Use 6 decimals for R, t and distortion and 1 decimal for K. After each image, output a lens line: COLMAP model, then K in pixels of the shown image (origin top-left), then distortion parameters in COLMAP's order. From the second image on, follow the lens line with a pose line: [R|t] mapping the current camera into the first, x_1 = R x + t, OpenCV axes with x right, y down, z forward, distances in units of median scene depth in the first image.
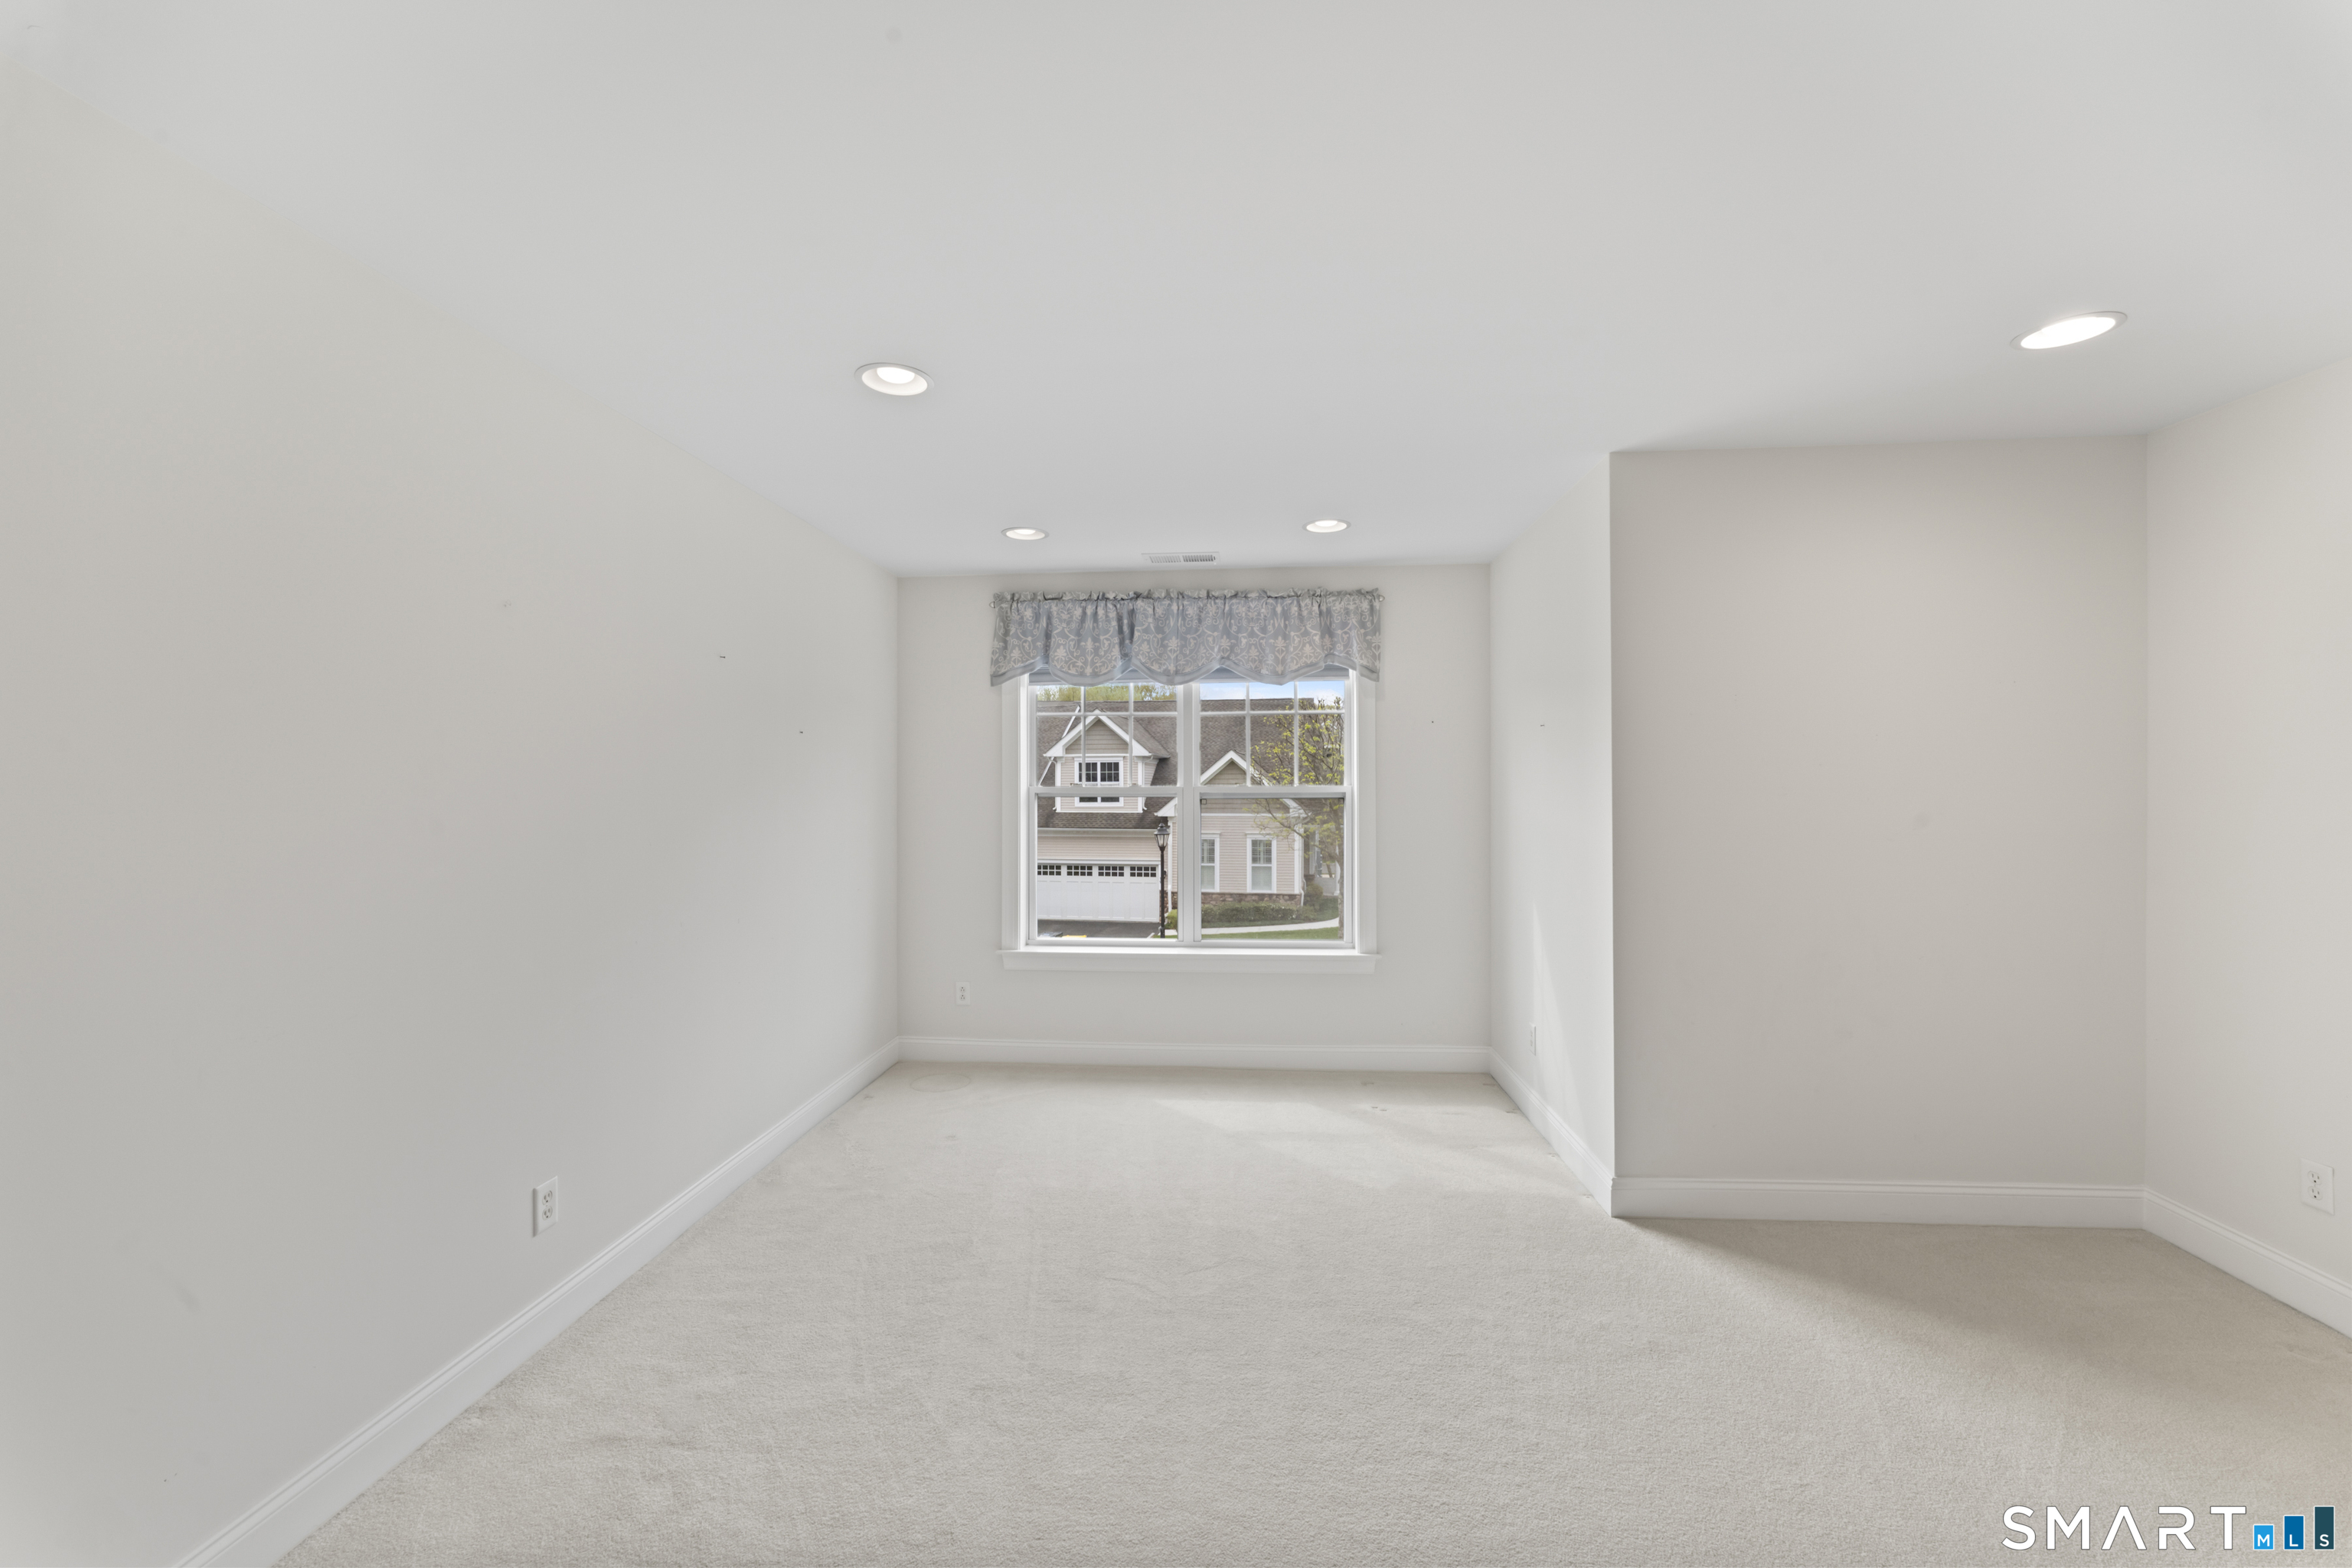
lens RADIAL K [[948.4, 0, 1174.9], [0, 948.4, 787.2], [0, 0, 1]] dist [-0.000285, -0.000175]
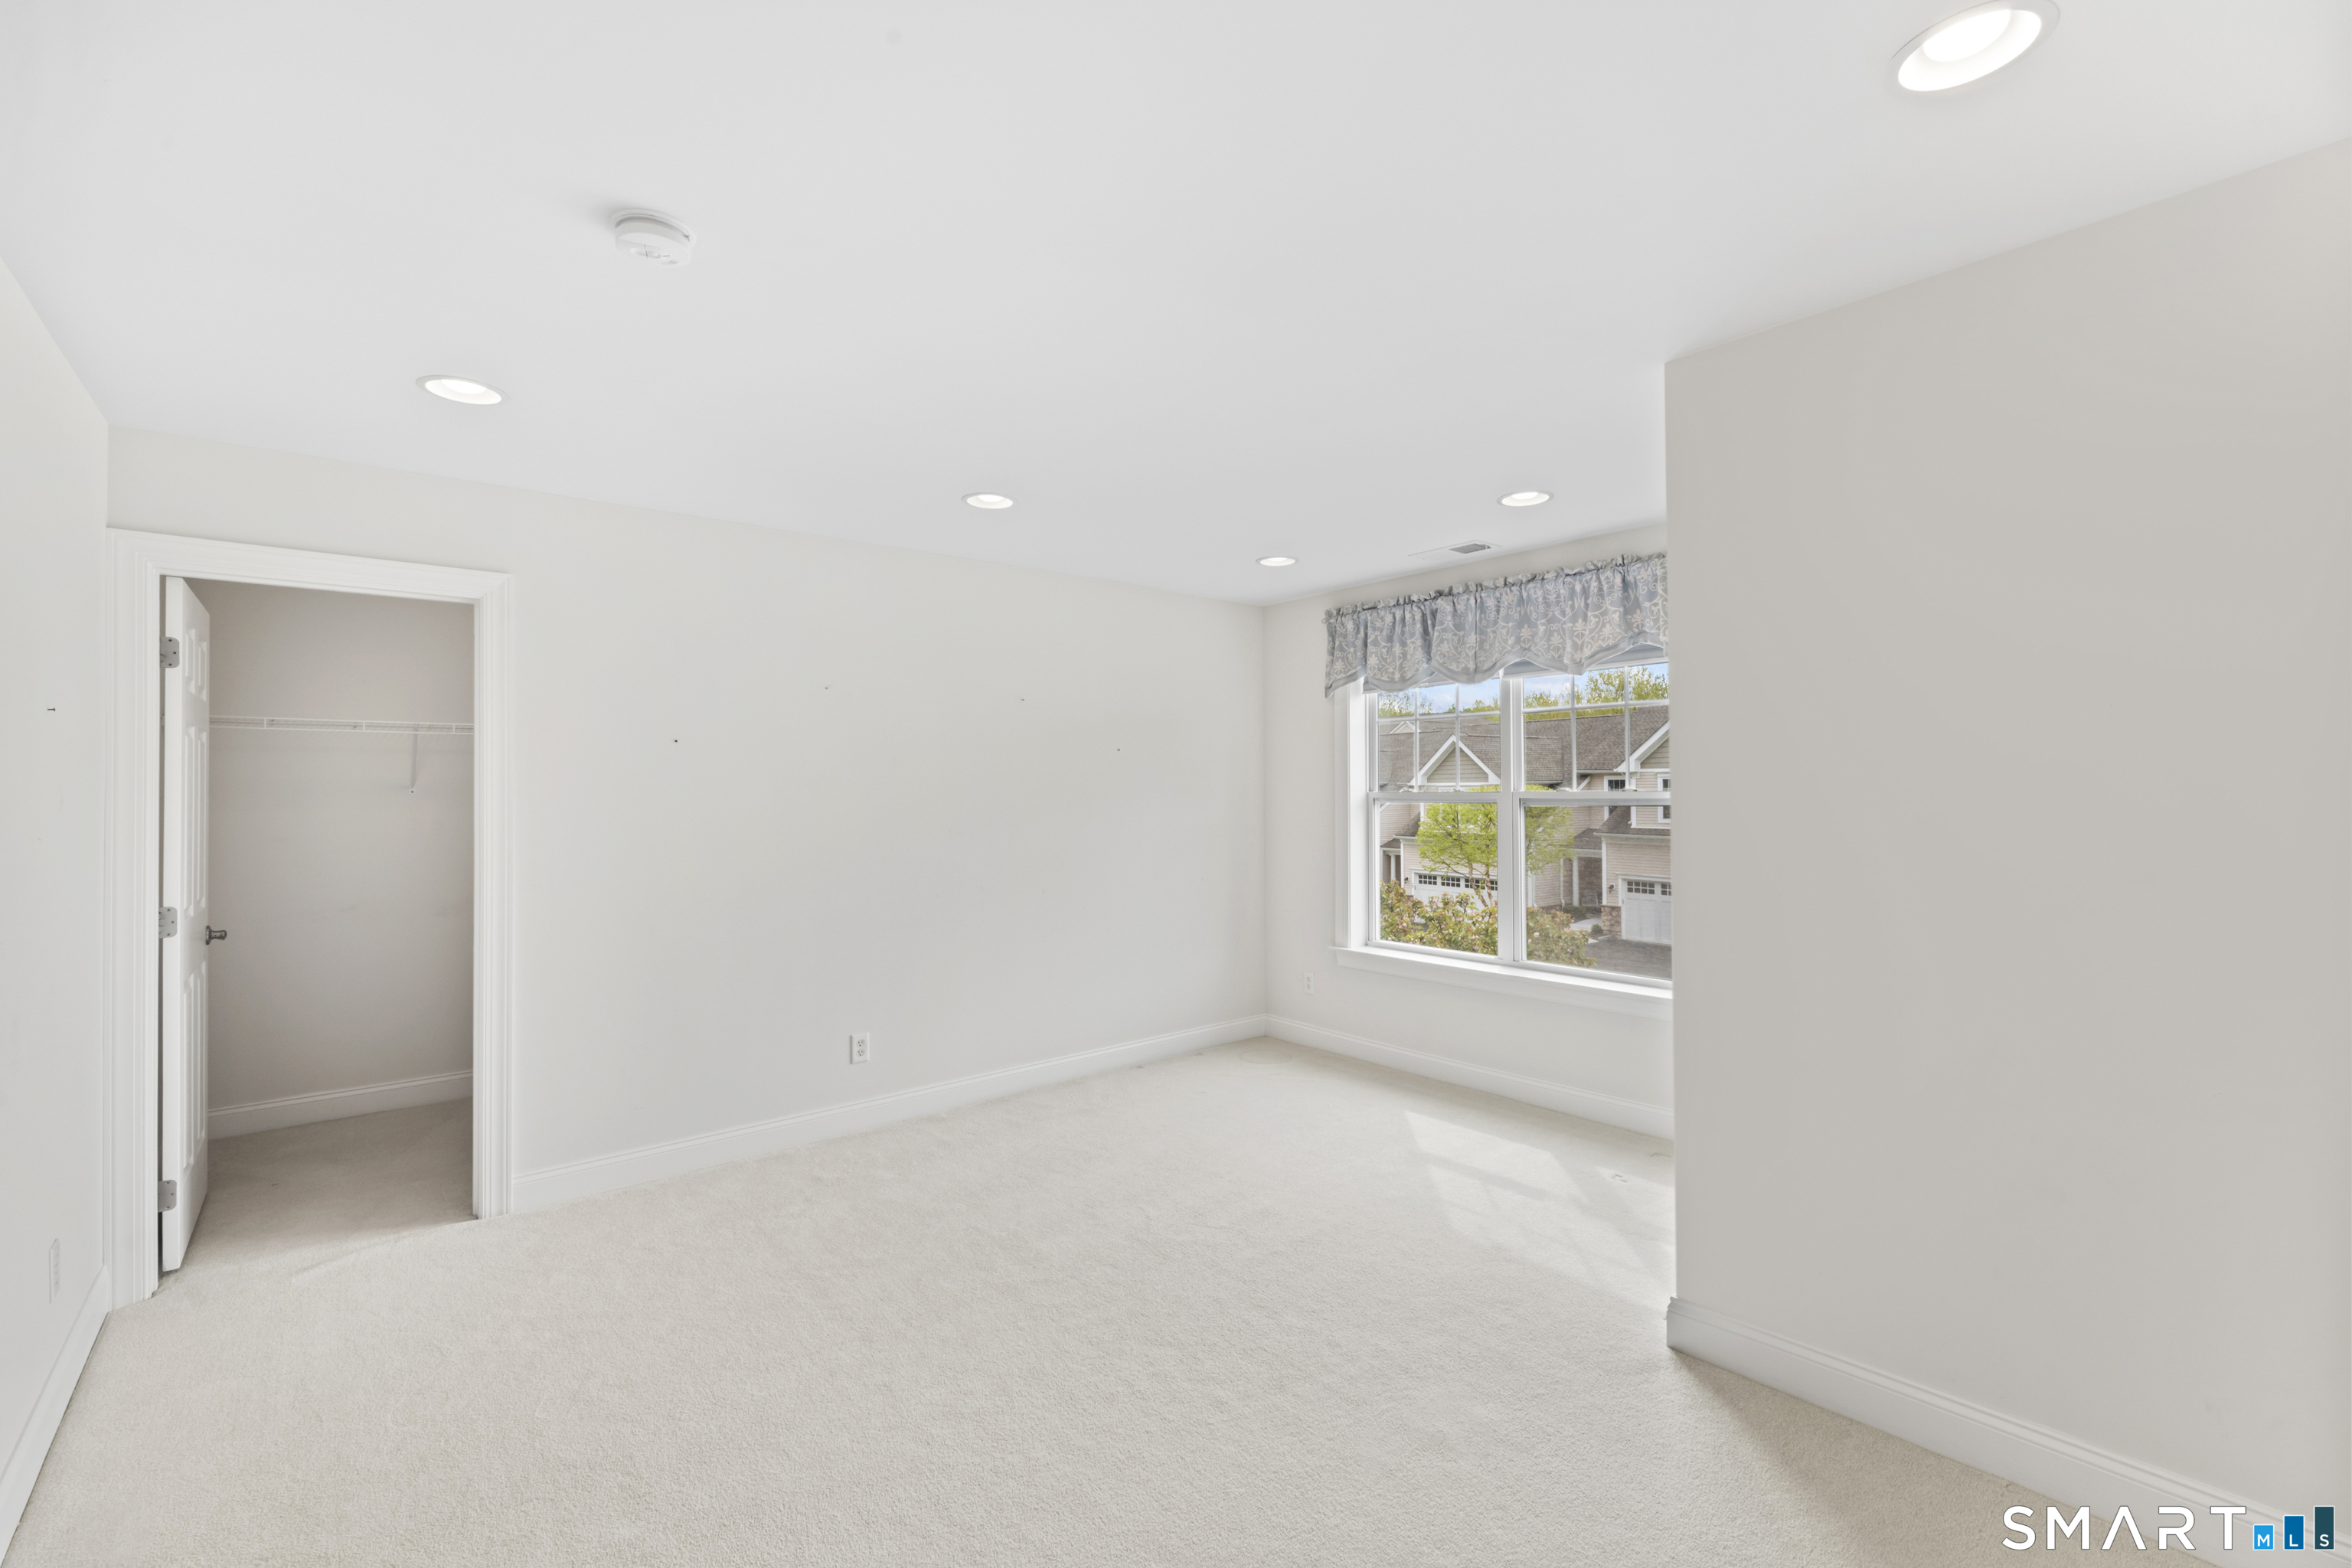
lens RADIAL K [[1020.1, 0, 1158.7], [0, 1020.1, 781.5], [0, 0, 1]] dist [0.015884, 0.000091]
pose [[0.689955, -0.008072, -0.723808, 0.515924], [0.003199, 0.999962, -0.008103, -0.003588], [0.723846, 0.003275, 0.689954, 0.075973]]
